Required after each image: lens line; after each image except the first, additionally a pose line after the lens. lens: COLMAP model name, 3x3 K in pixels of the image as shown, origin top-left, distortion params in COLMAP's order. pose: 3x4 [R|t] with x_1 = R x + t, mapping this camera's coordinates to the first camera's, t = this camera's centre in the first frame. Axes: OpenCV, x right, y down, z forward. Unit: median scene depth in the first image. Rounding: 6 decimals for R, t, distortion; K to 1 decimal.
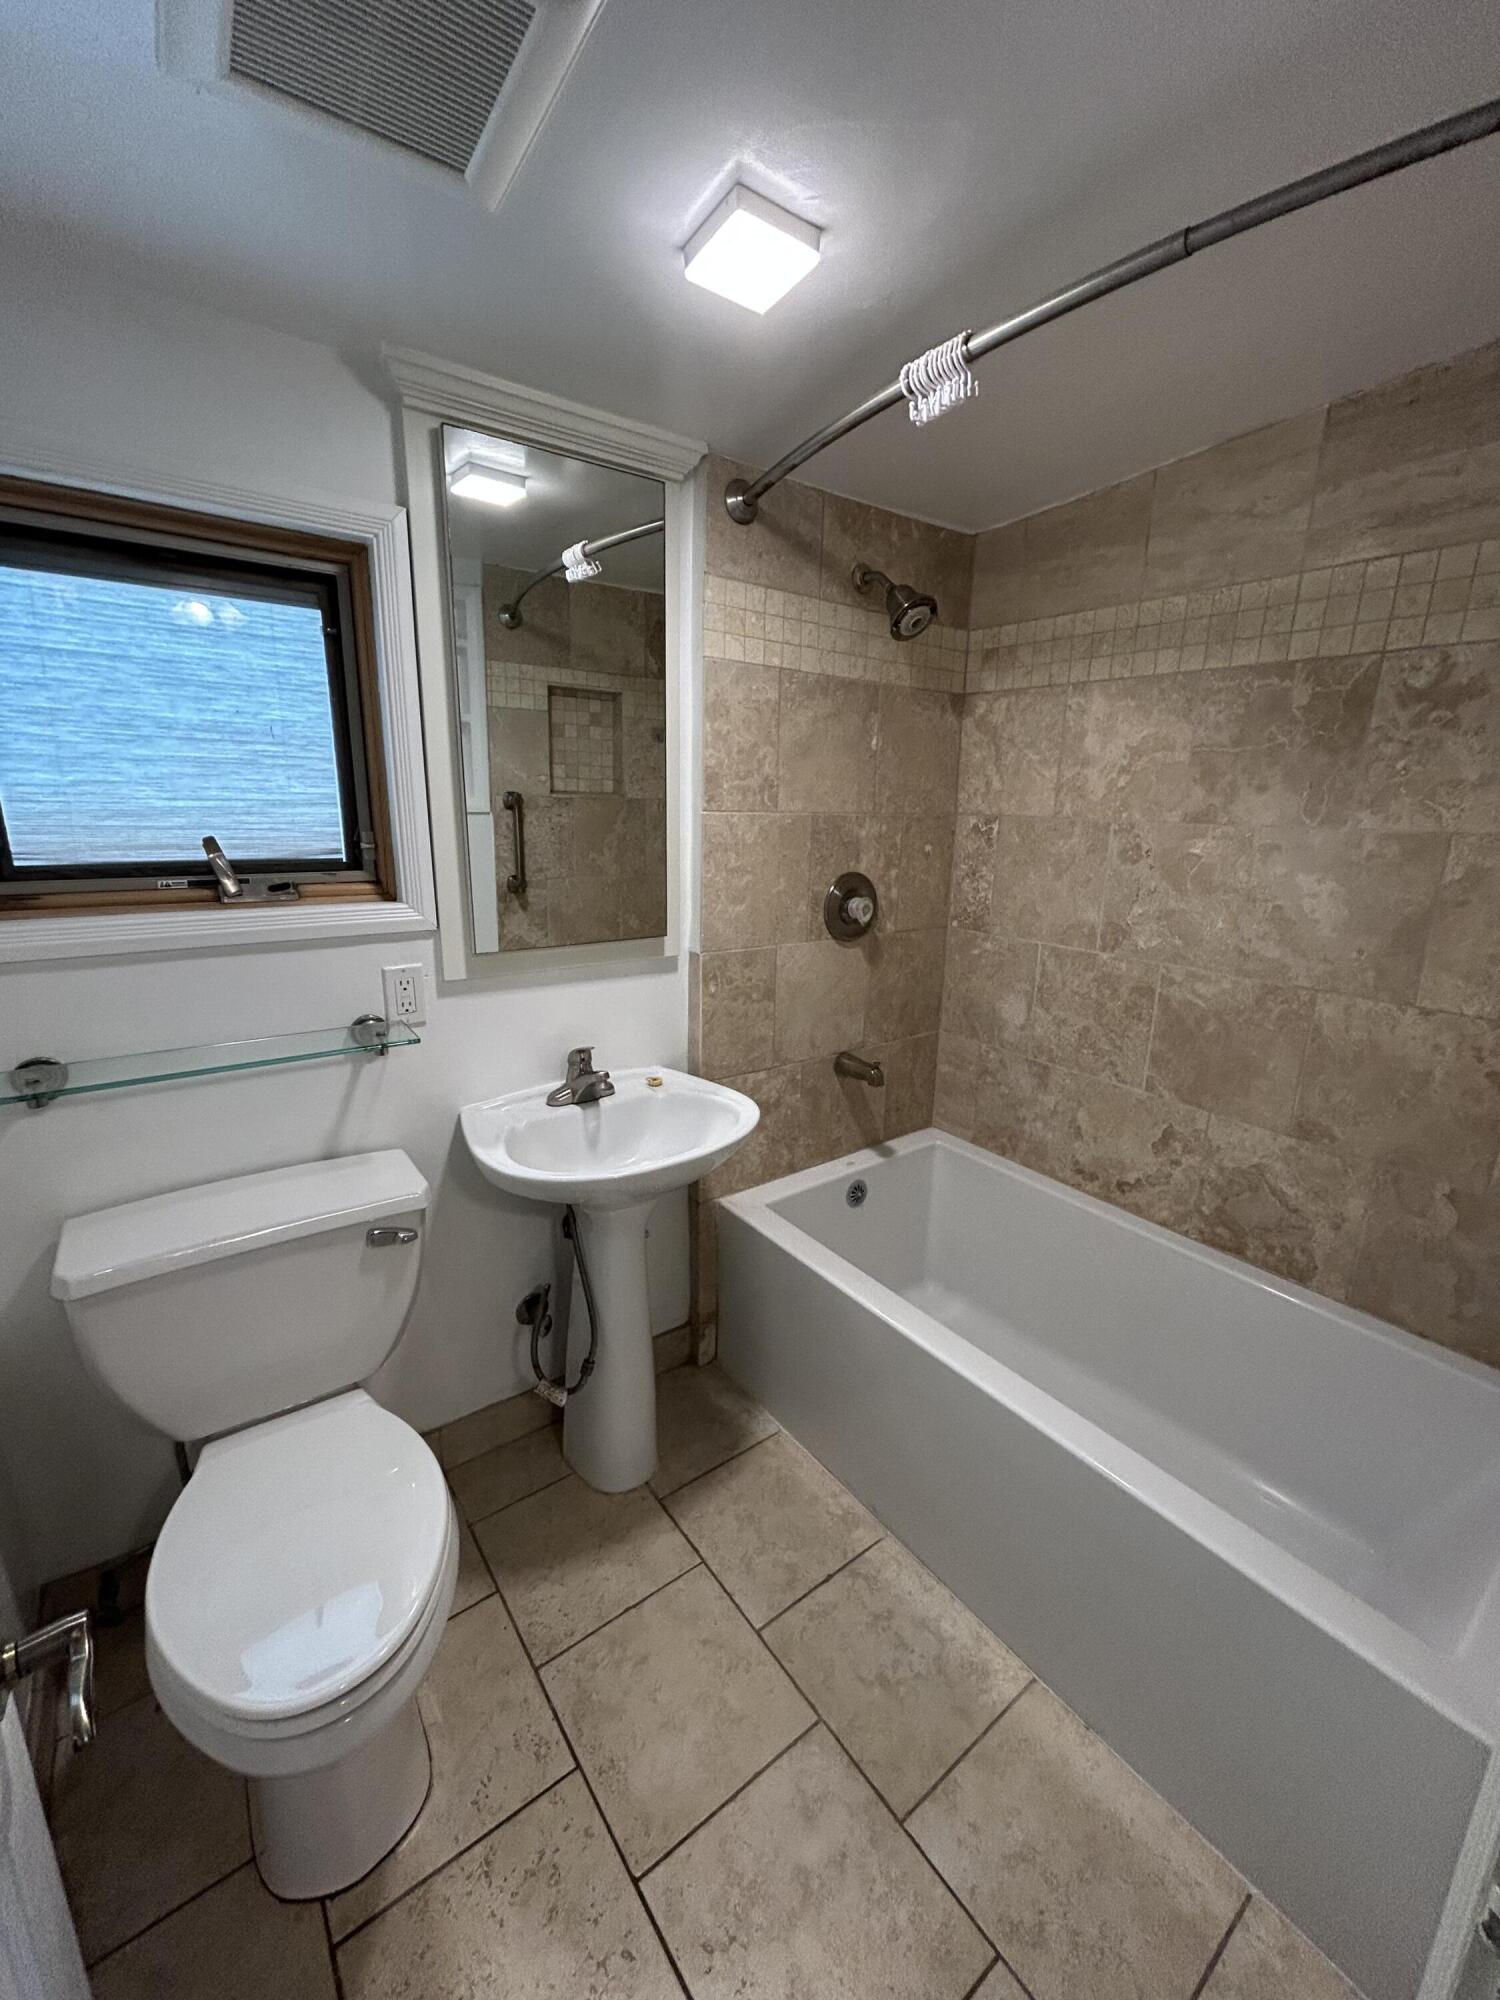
lens RADIAL K [[802.7, 0, 750.0], [0, 802.7, 1000.0], [0, 0, 1]] dist [-0.008403, 0.000170]
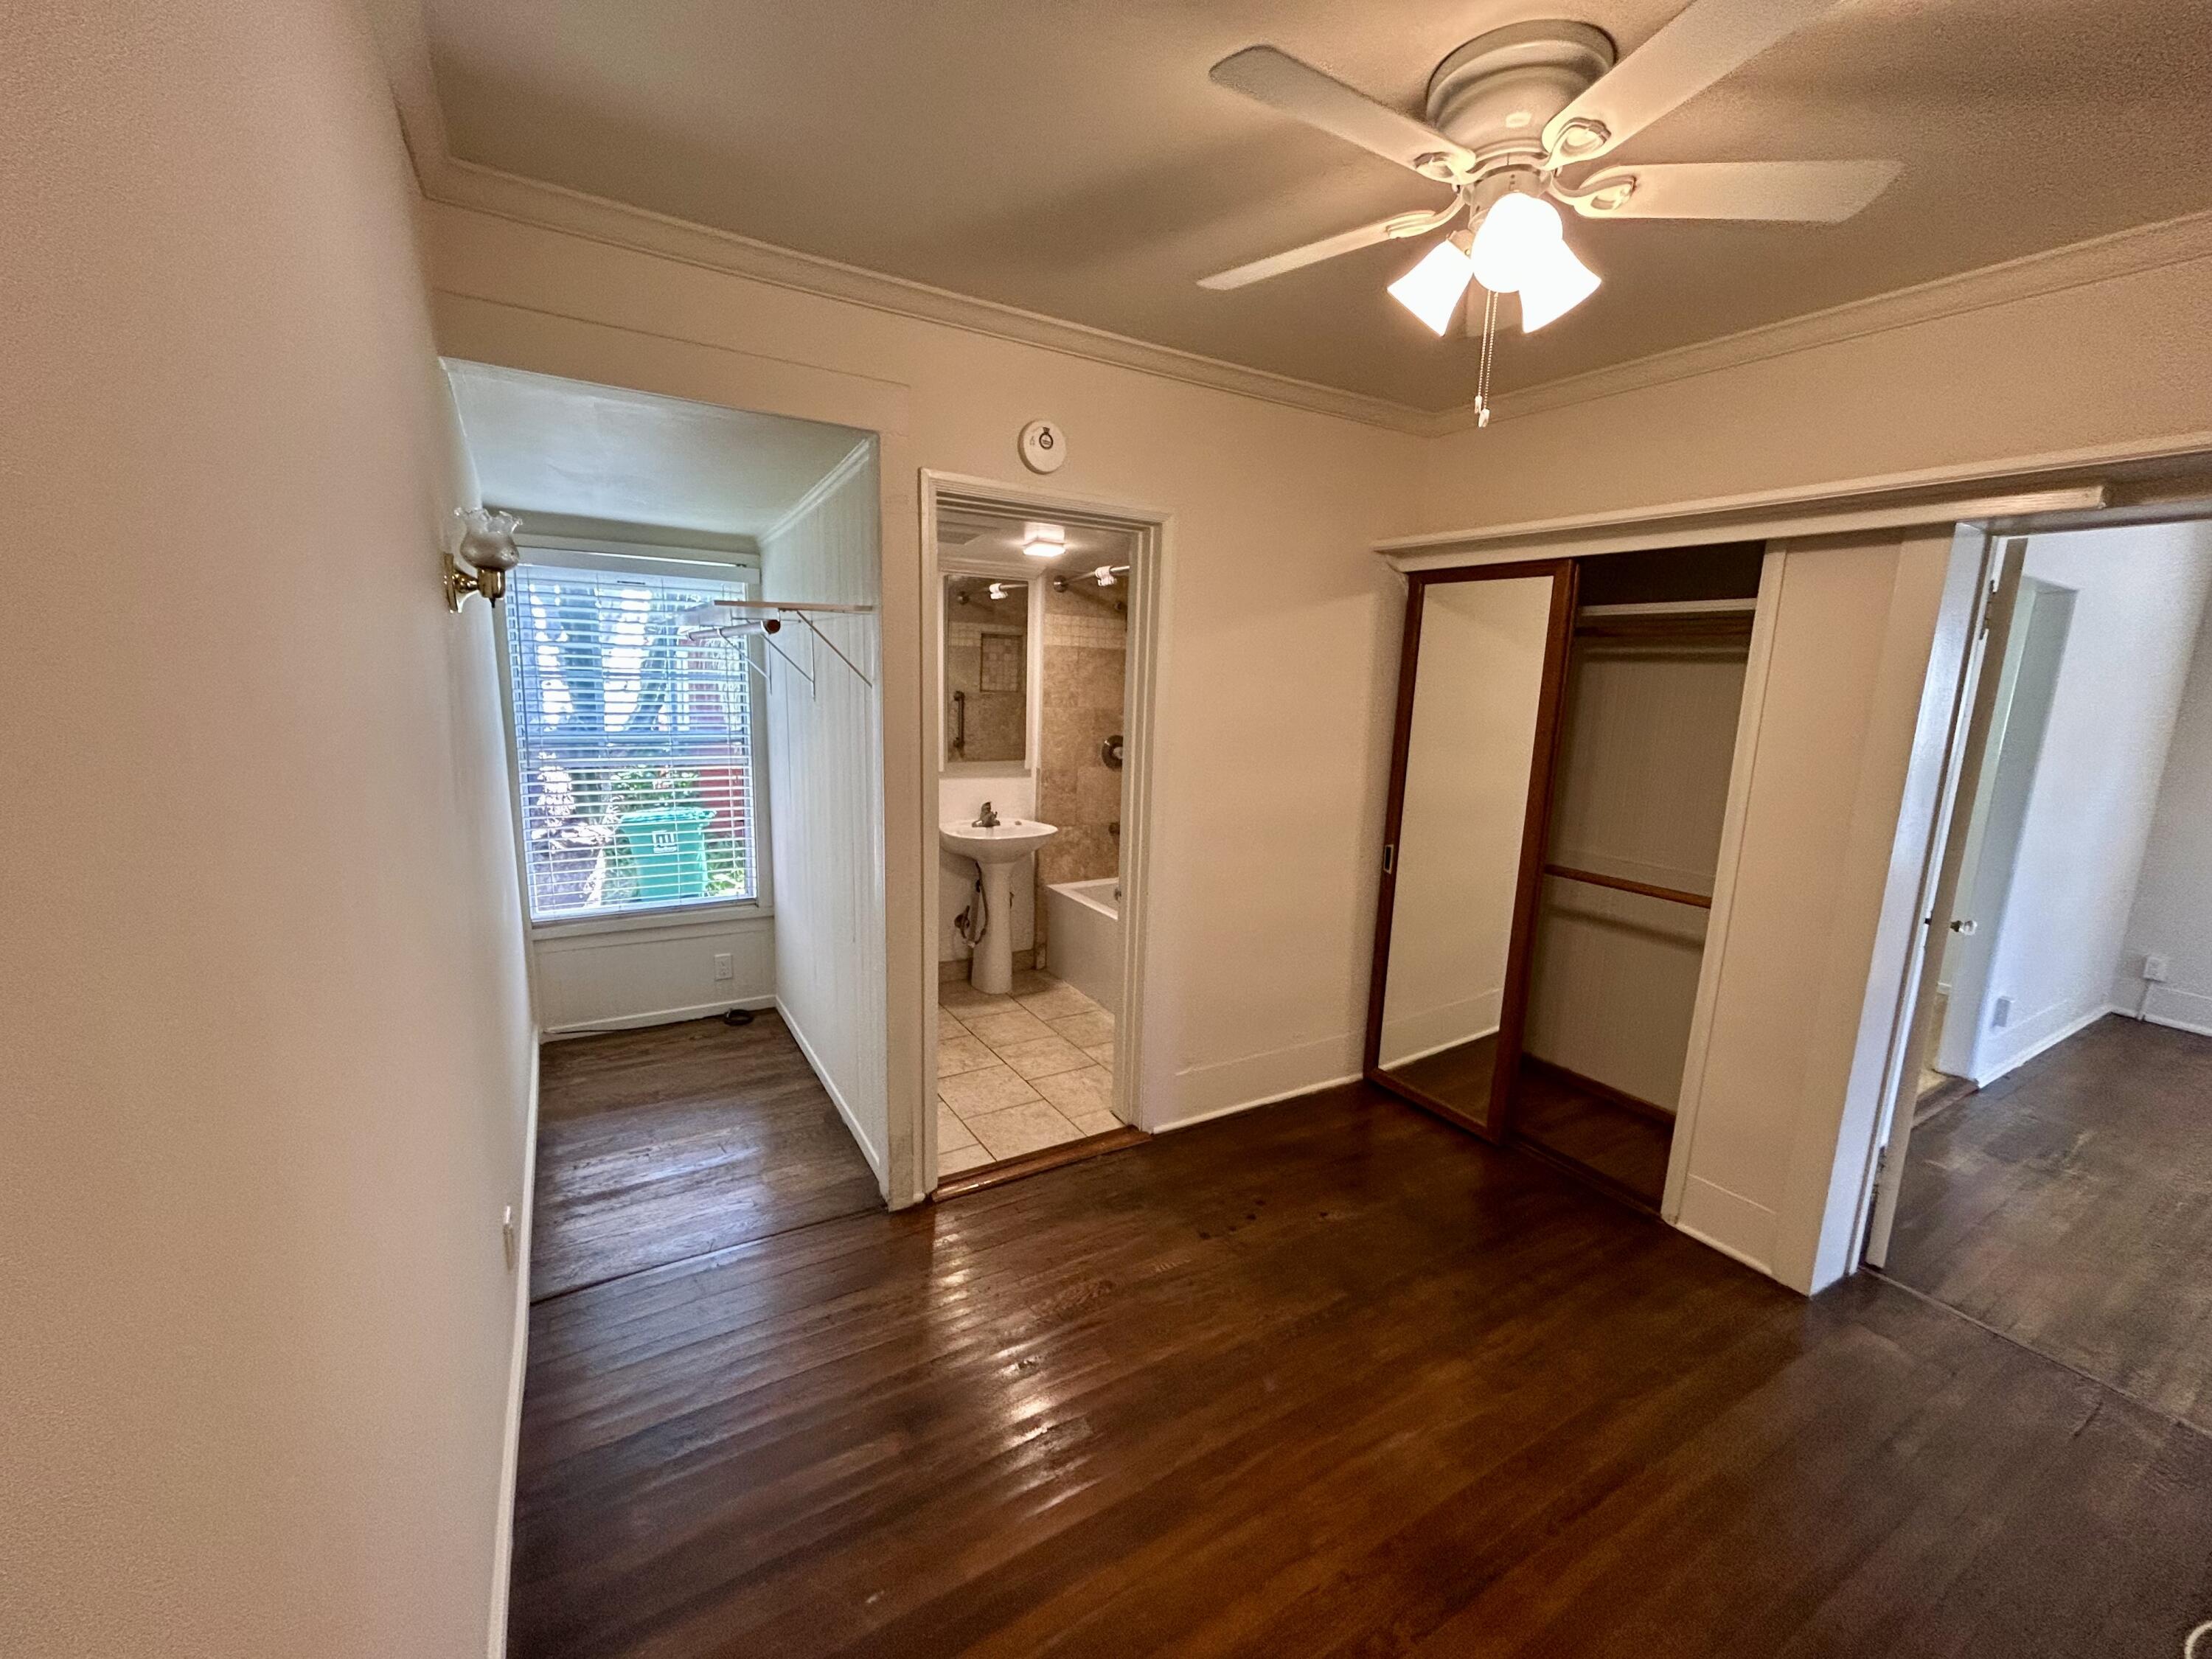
lens RADIAL K [[887.8, 0, 1106.0], [0, 887.8, 829.5], [0, 0, 1]] dist [-0.008403, 0.000170]
pose [[0.994977, 0.029003, -0.095815, 0.364093], [-0.036103, 0.996663, -0.073209, 0.289432], [0.093372, 0.076300, 0.992703, -1.453911]]
